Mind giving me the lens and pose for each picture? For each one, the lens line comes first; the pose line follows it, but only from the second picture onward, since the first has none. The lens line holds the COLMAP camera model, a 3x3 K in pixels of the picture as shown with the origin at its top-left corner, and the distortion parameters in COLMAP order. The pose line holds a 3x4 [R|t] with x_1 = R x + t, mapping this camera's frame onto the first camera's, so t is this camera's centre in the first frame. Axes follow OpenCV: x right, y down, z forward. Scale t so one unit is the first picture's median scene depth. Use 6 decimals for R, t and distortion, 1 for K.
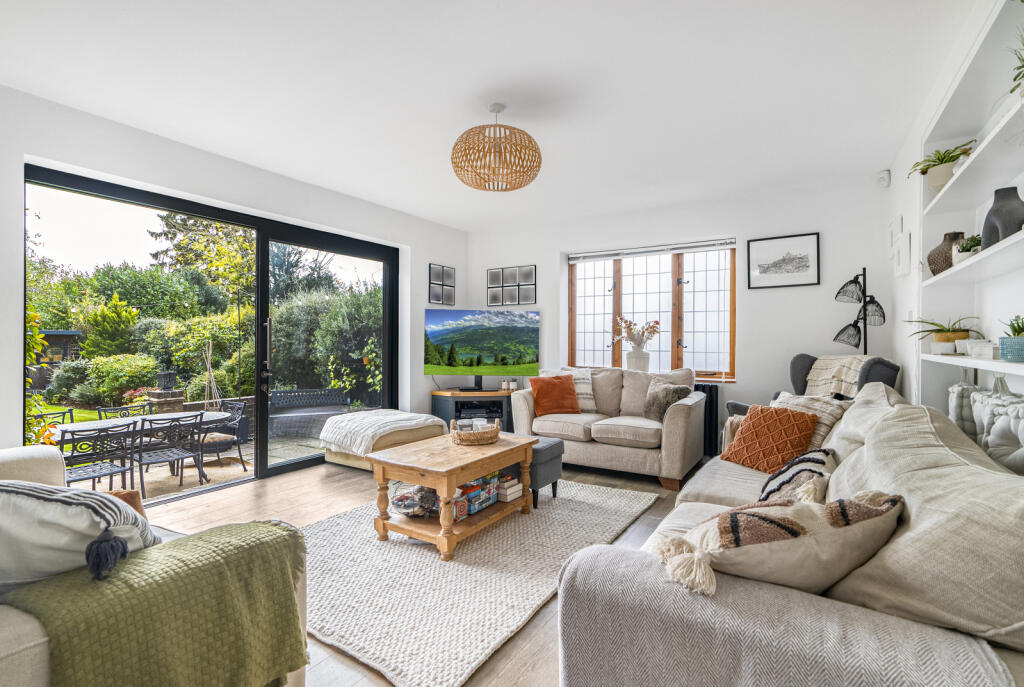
lens RADIAL K [[479.6, 0, 514.2], [0, 479.6, 340.7], [0, 0, 1]] dist [0.001879, 0.000454]
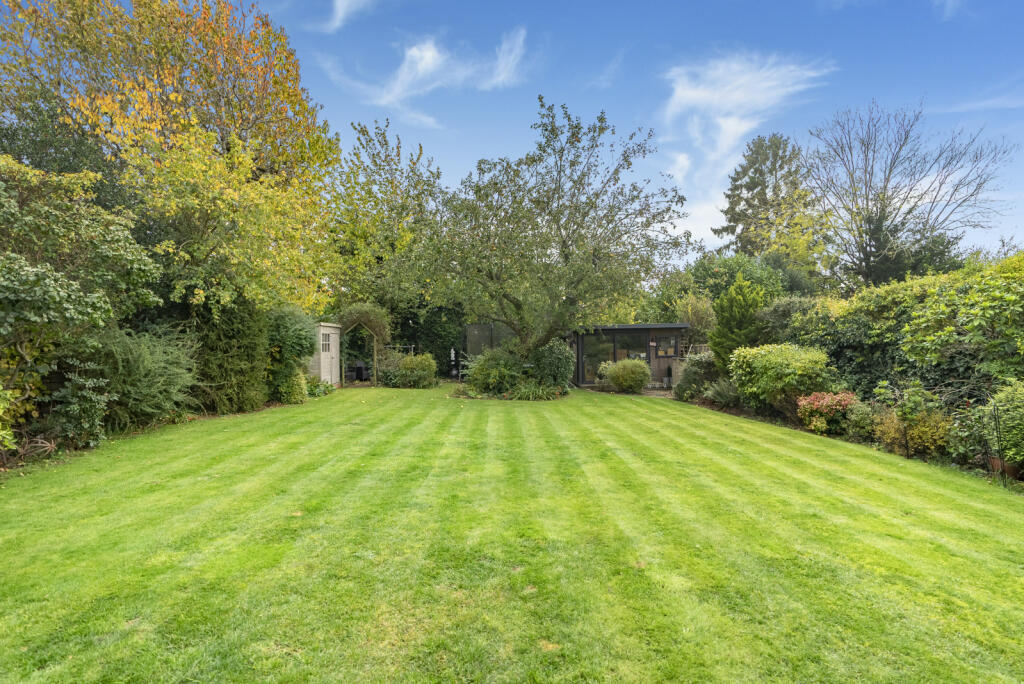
lens RADIAL K [[467.0, 0, 521.0], [0, 467.0, 344.2], [0, 0, 1]] dist [0.002516, 0.000077]
pose [[0.560885, -0.010380, -0.827829, -1.373747], [0.017116, 0.999853, -0.000939, 0.071453], [0.827717, -0.013643, 0.560980, 0.872738]]
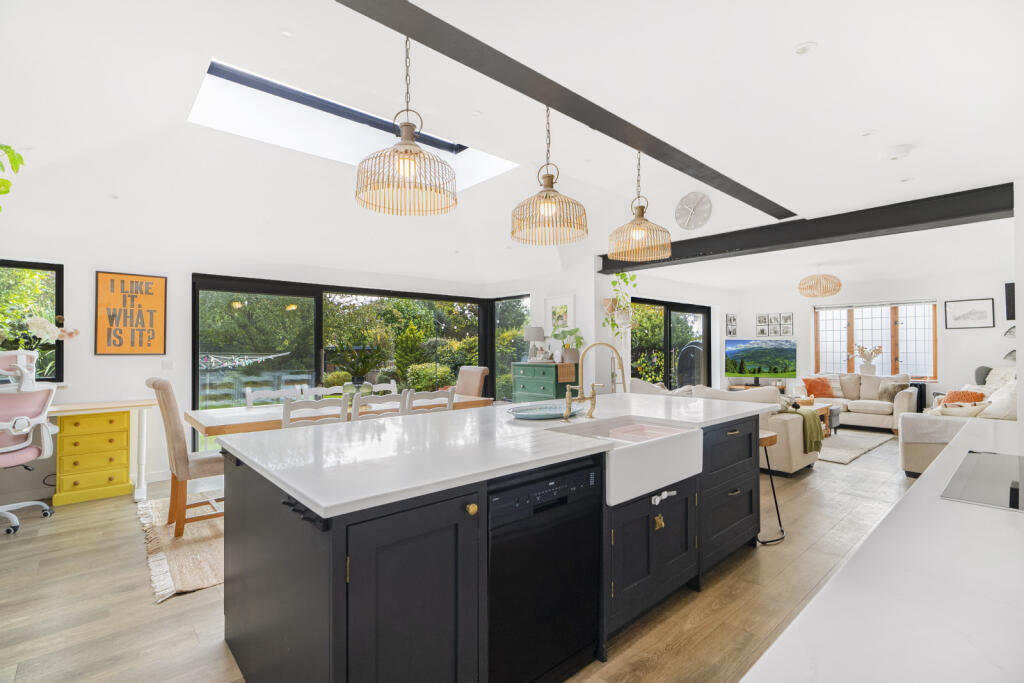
lens RADIAL K [[467.0, 0, 521.0], [0, 467.0, 343.7], [0, 0, 1]] dist [0.002516, 0.000077]
pose [[0.961872, -0.008617, -0.273363, -0.469900], [0.005425, 0.999908, -0.012430, -0.035690], [0.273445, 0.010473, 0.961831, -0.933831]]
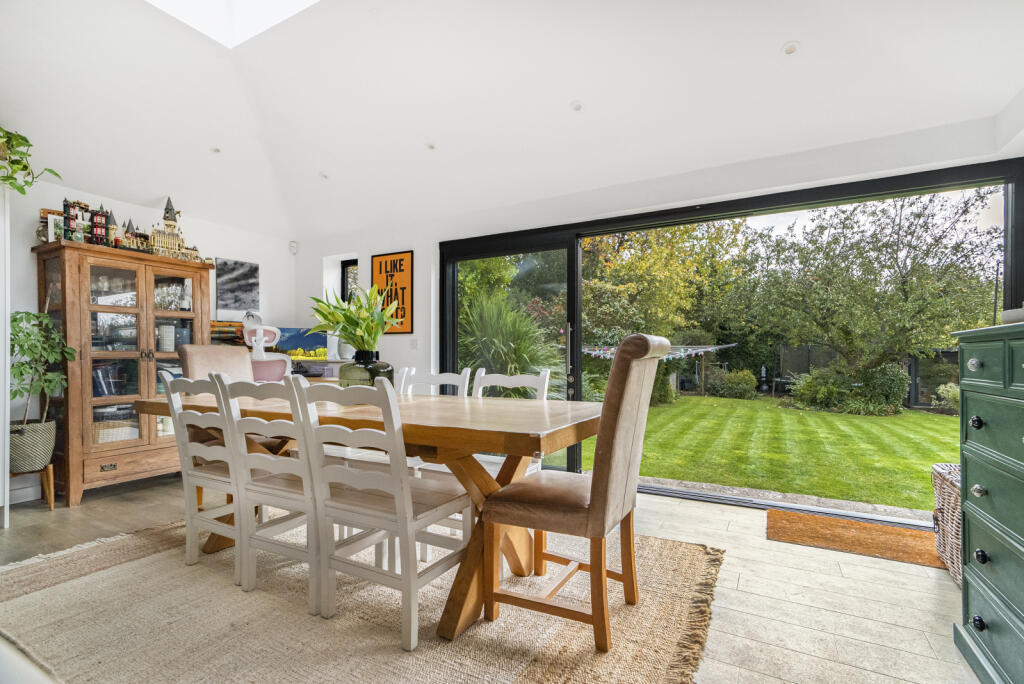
lens RADIAL K [[469.9, 0, 519.0], [0, 469.9, 357.1], [0, 0, 1]] dist [0.007671, 0.000388]
pose [[0.052237, -0.003813, -0.998627, -0.516040], [-0.001071, 0.999992, -0.003874, 0.019824], [0.998634, 0.001272, 0.052233, -0.058633]]
